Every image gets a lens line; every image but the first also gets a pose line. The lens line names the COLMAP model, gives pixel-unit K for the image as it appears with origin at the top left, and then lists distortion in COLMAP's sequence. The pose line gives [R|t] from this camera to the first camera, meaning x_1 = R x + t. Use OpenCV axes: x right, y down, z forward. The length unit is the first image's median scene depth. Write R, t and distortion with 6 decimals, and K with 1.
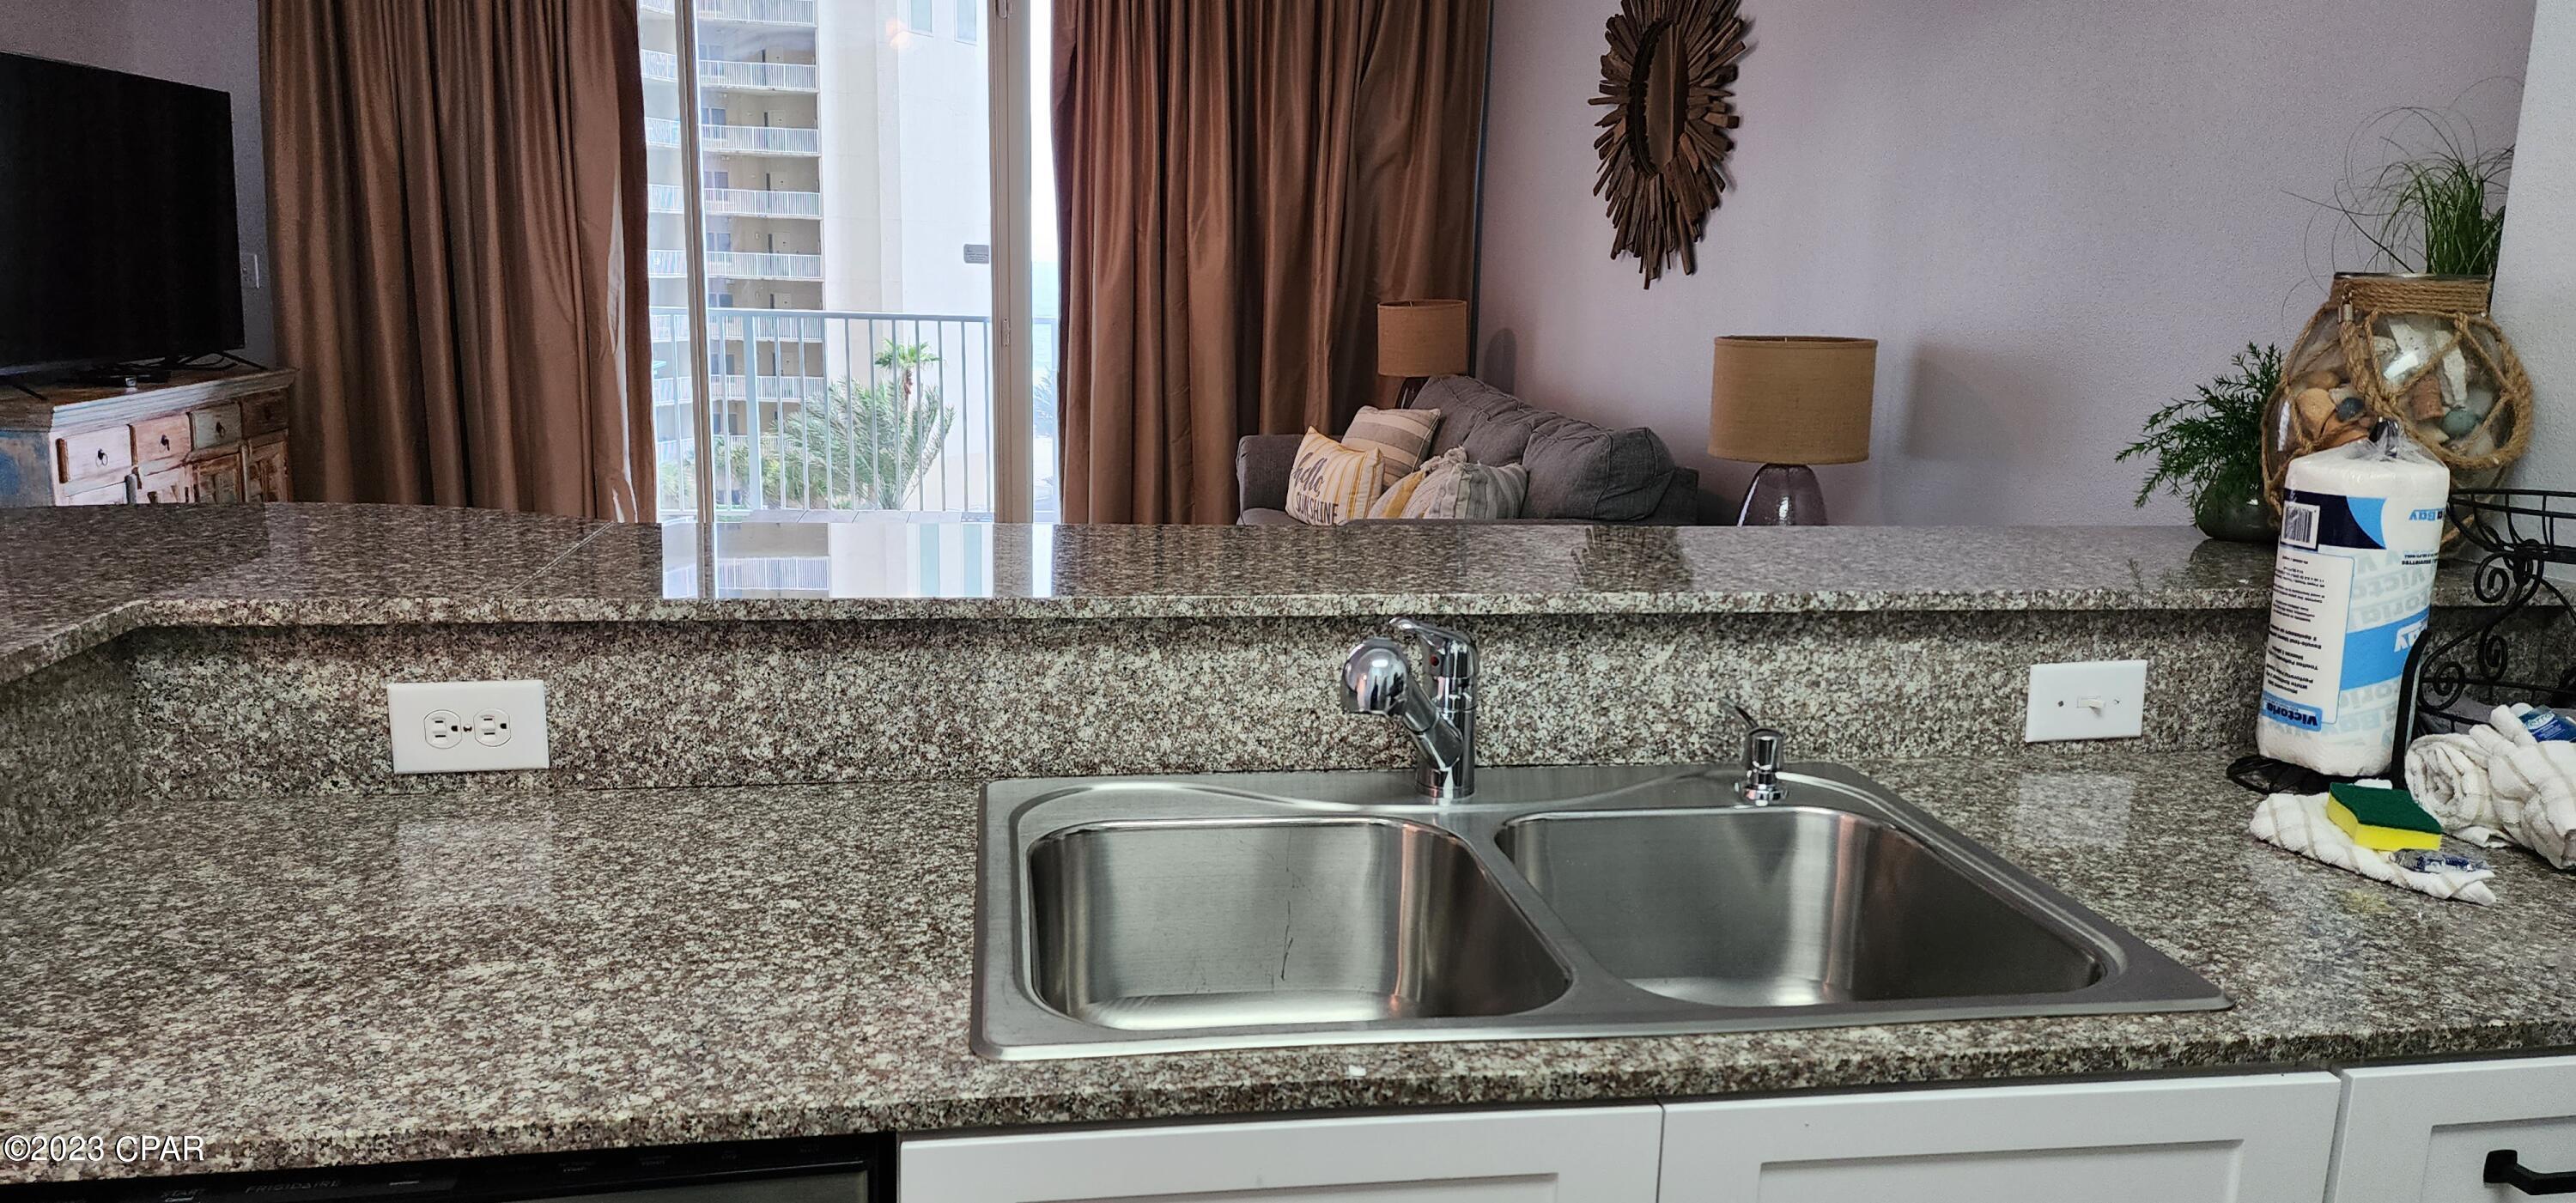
lens RADIAL K [[1699.4, 0, 1273.3], [0, 1699.4, 624.0], [0, 0, 1]] dist [0.087468, -0.084560]
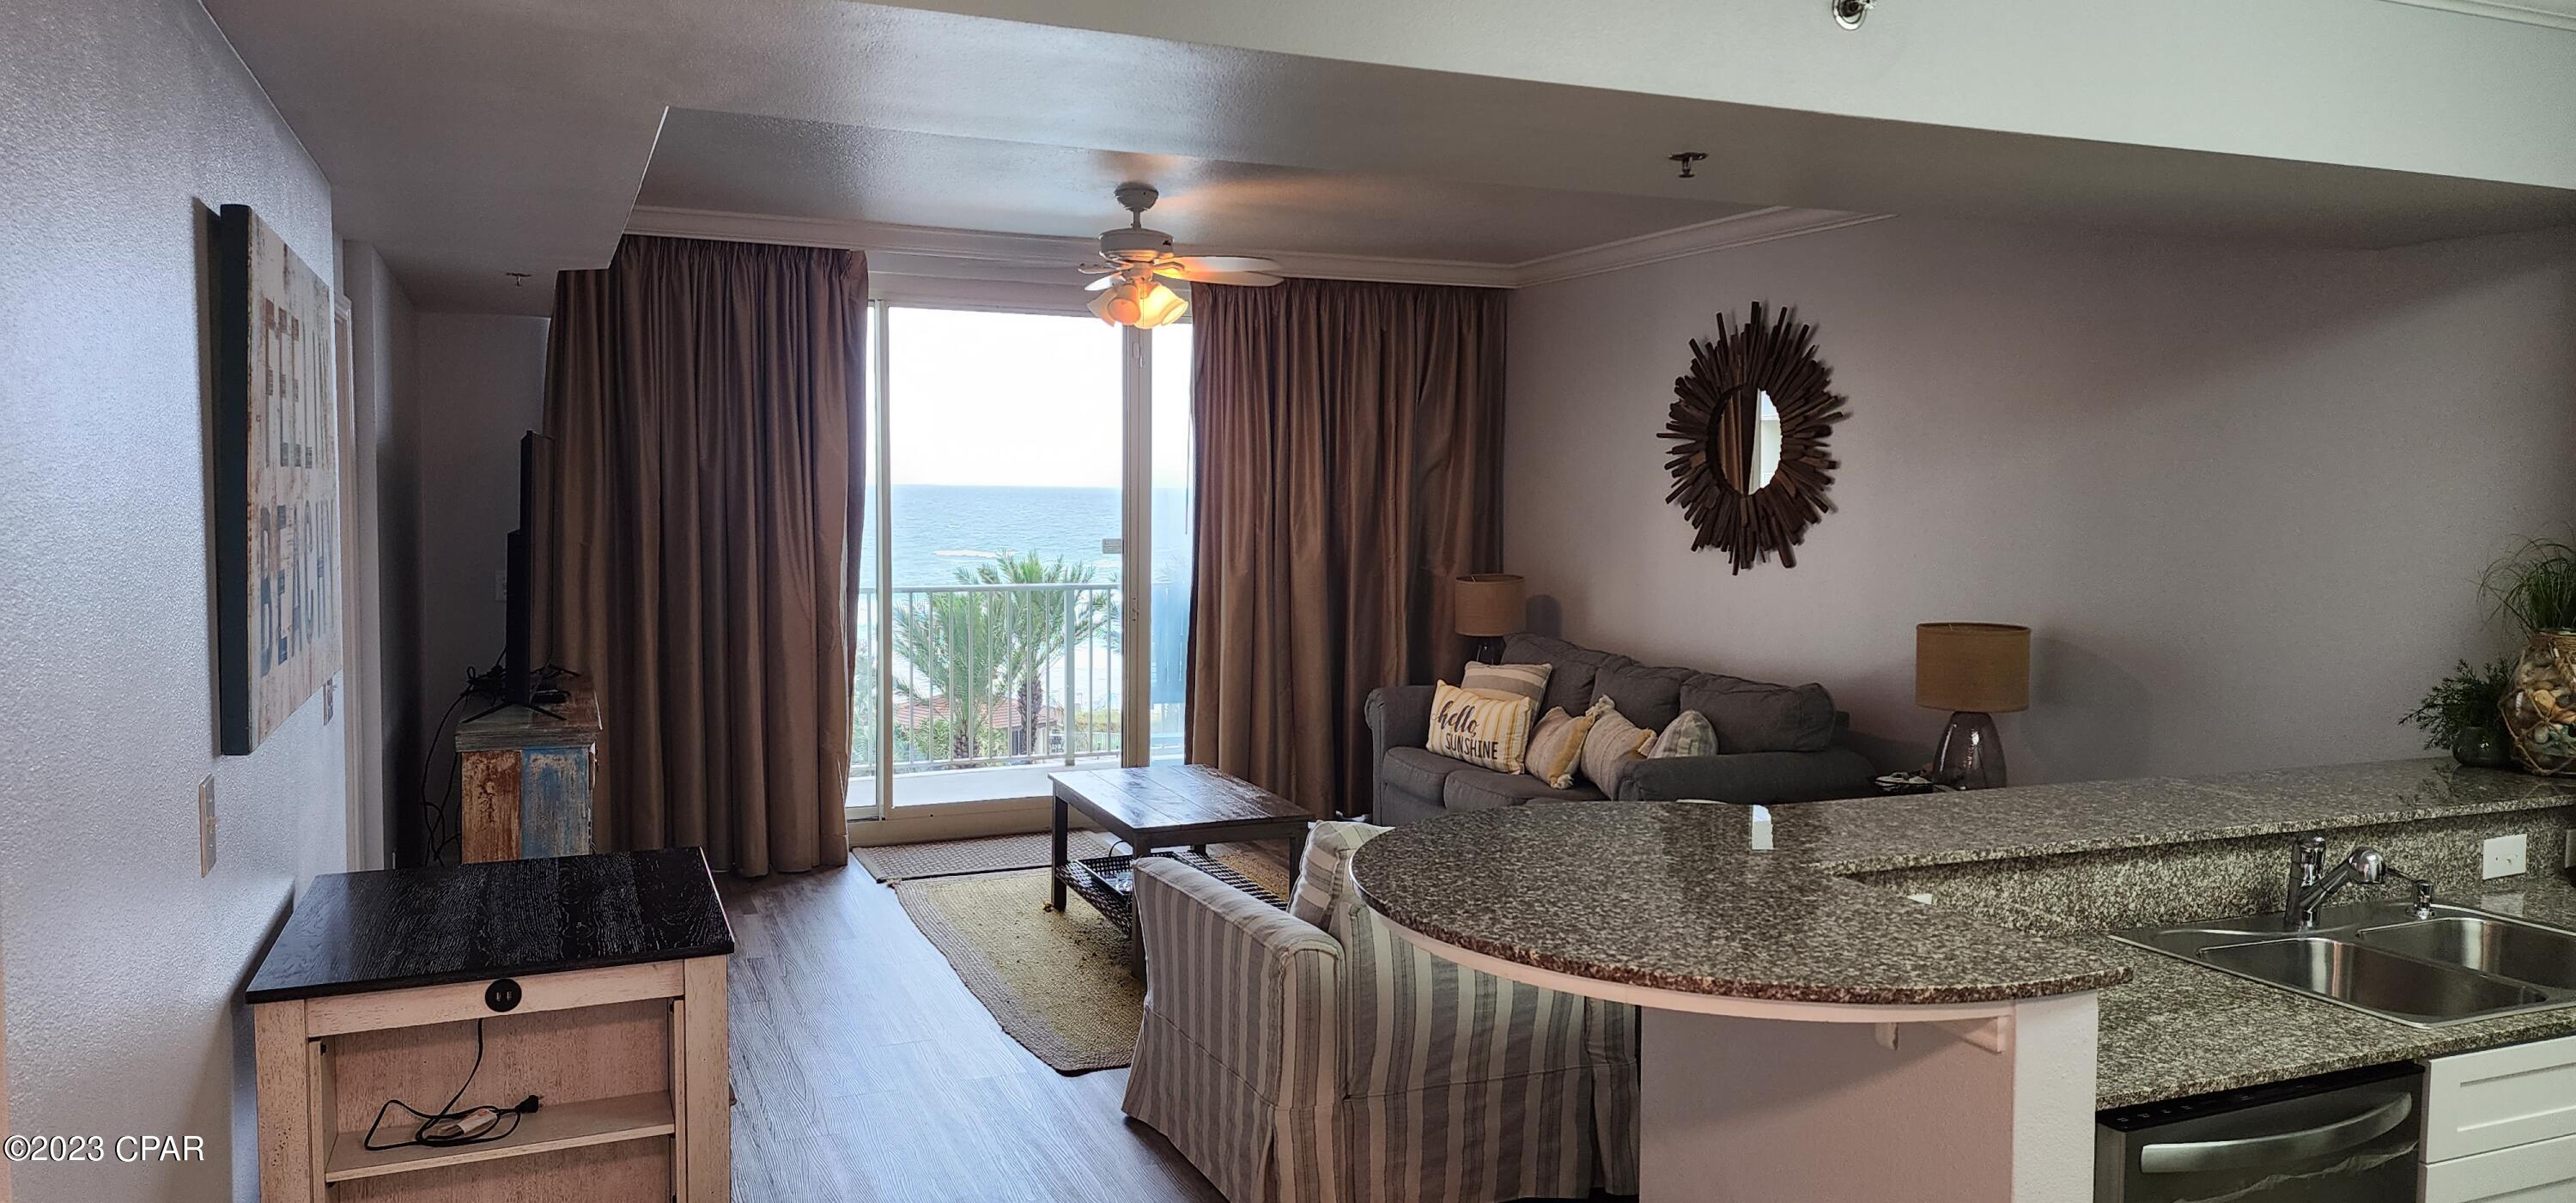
lens RADIAL K [[1699.4, 0, 1234.3], [0, 1699.4, 633.6], [0, 0, 1]] dist [0.087468, -0.084560]
pose [[0.974840, -0.036678, 0.219866, -0.523082], [0.061563, 0.992306, -0.107423, -0.032258], [-0.214234, 0.118256, 0.969598, -0.247227]]
